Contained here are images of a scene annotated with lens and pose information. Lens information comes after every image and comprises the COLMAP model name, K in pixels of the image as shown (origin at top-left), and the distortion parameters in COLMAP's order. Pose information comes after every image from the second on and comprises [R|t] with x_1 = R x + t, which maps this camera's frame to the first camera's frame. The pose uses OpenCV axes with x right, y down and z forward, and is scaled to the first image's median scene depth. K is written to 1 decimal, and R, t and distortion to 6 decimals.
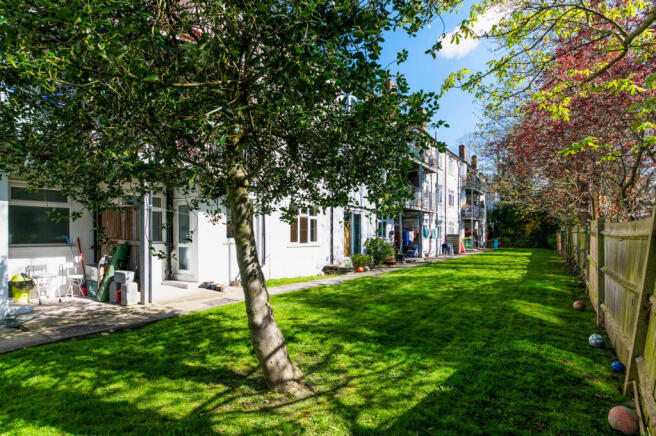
lens RADIAL K [[355.5, 0, 328.0], [0, 355.5, 218.0], [0, 0, 1]] dist [-0.002122, -0.000439]
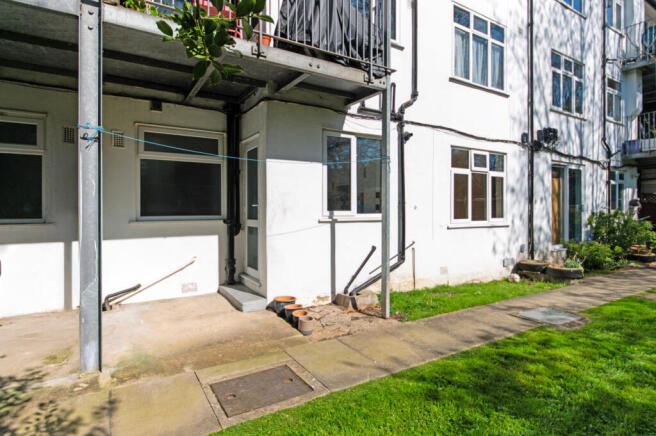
lens RADIAL K [[353.3, 0, 328.3], [0, 353.3, 209.5], [0, 0, 1]] dist [-0.000868, -0.000195]
pose [[0.912838, 0.007808, -0.408247, -0.045373], [0.015326, 0.998457, 0.053365, 0.016560], [0.408034, -0.054970, 0.911310, 0.324620]]
